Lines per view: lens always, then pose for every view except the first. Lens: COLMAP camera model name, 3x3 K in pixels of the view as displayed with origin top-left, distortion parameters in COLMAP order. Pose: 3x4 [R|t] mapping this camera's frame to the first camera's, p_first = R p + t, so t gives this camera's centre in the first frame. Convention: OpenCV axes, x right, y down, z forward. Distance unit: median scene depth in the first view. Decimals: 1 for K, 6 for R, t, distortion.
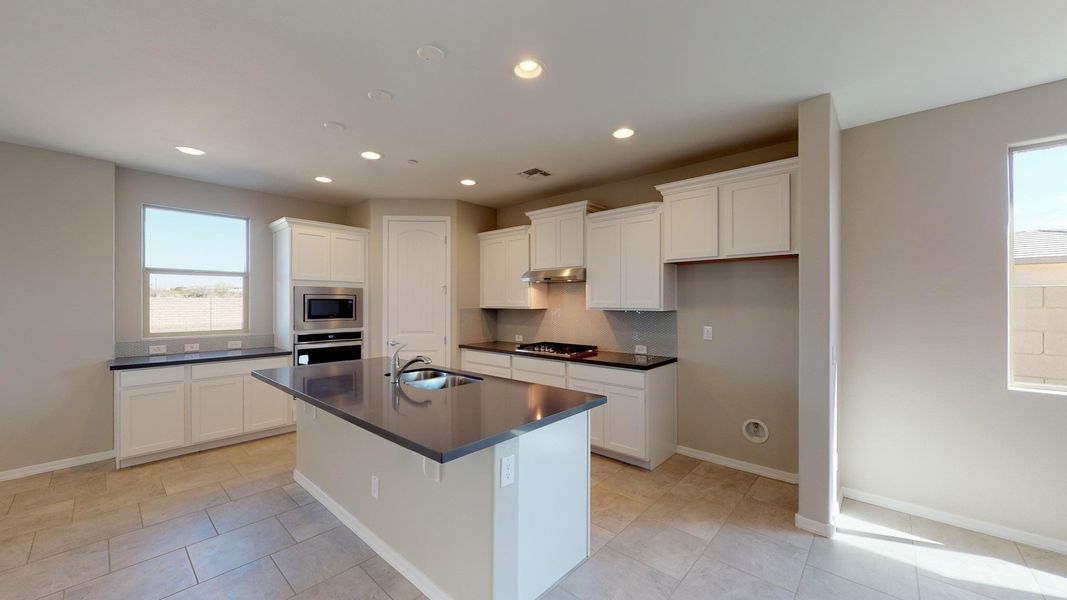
lens RADIAL K [[390.8, 0, 534.4], [0, 390.8, 301.6], [0, 0, 1]] dist [-0.000133, -0.000085]
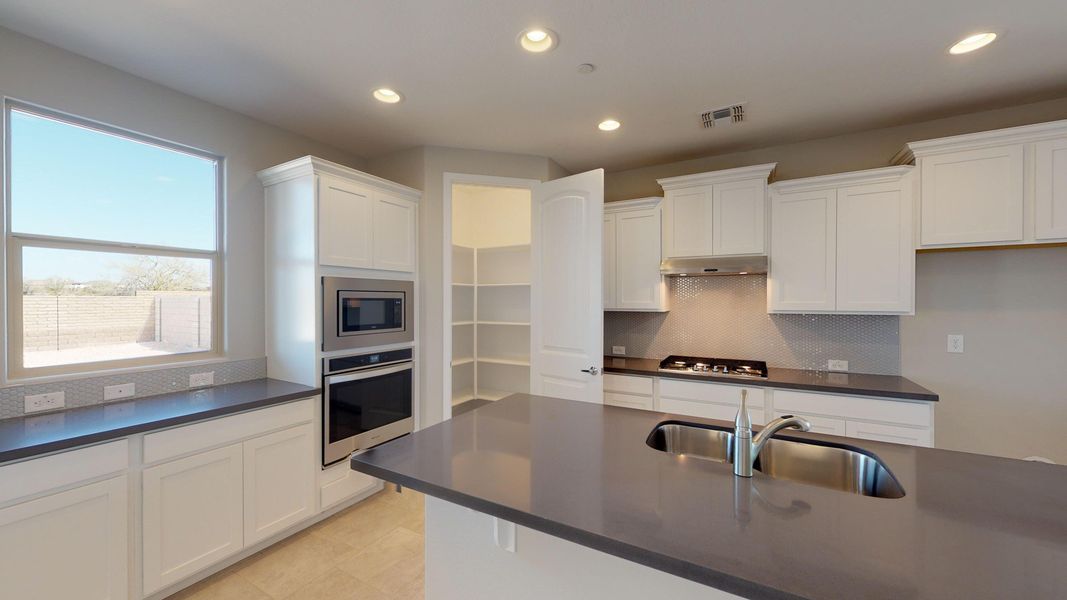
lens RADIAL K [[390.8, 0, 533.8], [0, 390.8, 301.5], [0, 0, 1]] dist [-0.000133, -0.000085]
pose [[0.977072, -0.000808, 0.212907, -0.466188], [0.000204, 0.999996, 0.002859, -0.003373], [-0.212909, -0.002750, 0.977068, 0.390153]]
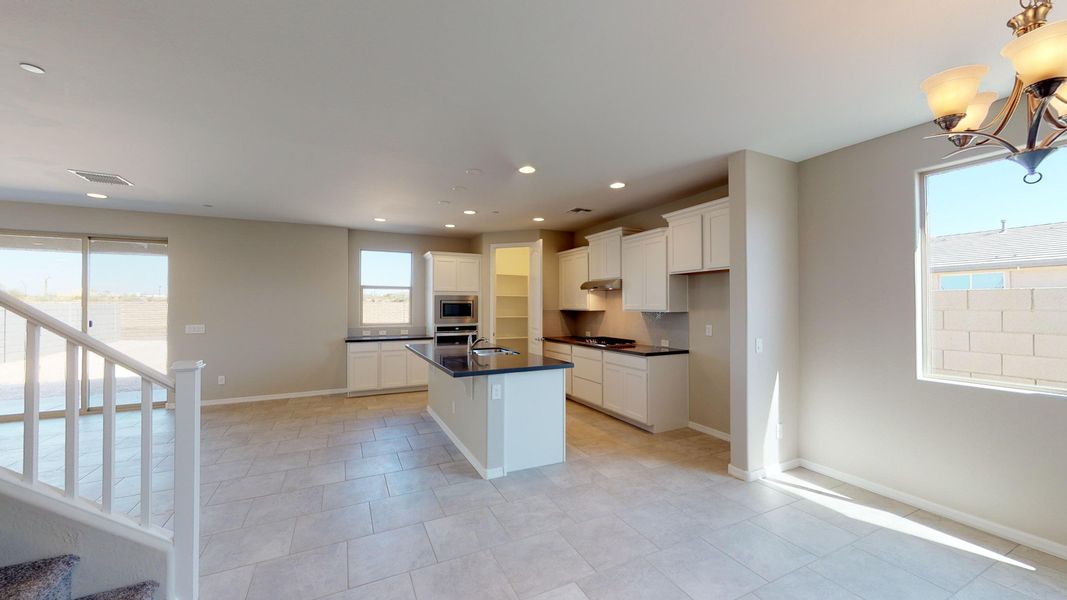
lens RADIAL K [[390.8, 0, 533.9], [0, 390.8, 300.4], [0, 0, 1]] dist [-0.000133, -0.000085]
pose [[0.927755, -0.005835, -0.373144, 0.352855], [0.001740, 0.999935, -0.011309, -0.000285], [0.373185, 0.009842, 0.927705, -0.313310]]
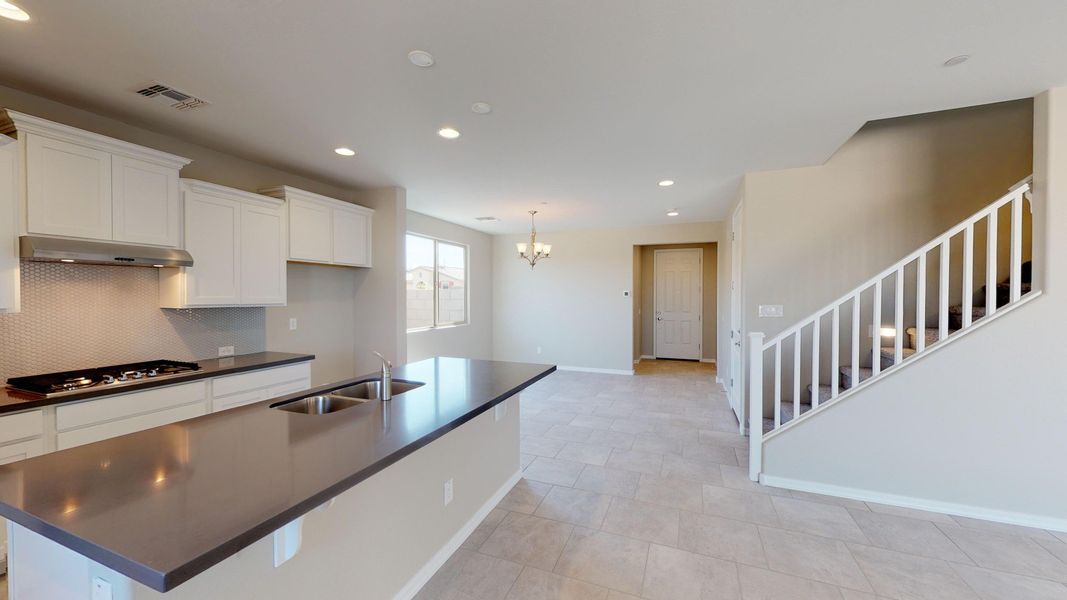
lens RADIAL K [[390.8, 0, 531.8], [0, 390.8, 299.9], [0, 0, 1]] dist [-0.000133, -0.000085]
pose [[-0.338721, -0.009491, 0.940839, -0.795550], [-0.000790, 0.999952, 0.009803, -0.002334], [-0.940886, 0.002577, -0.338712, 0.655023]]
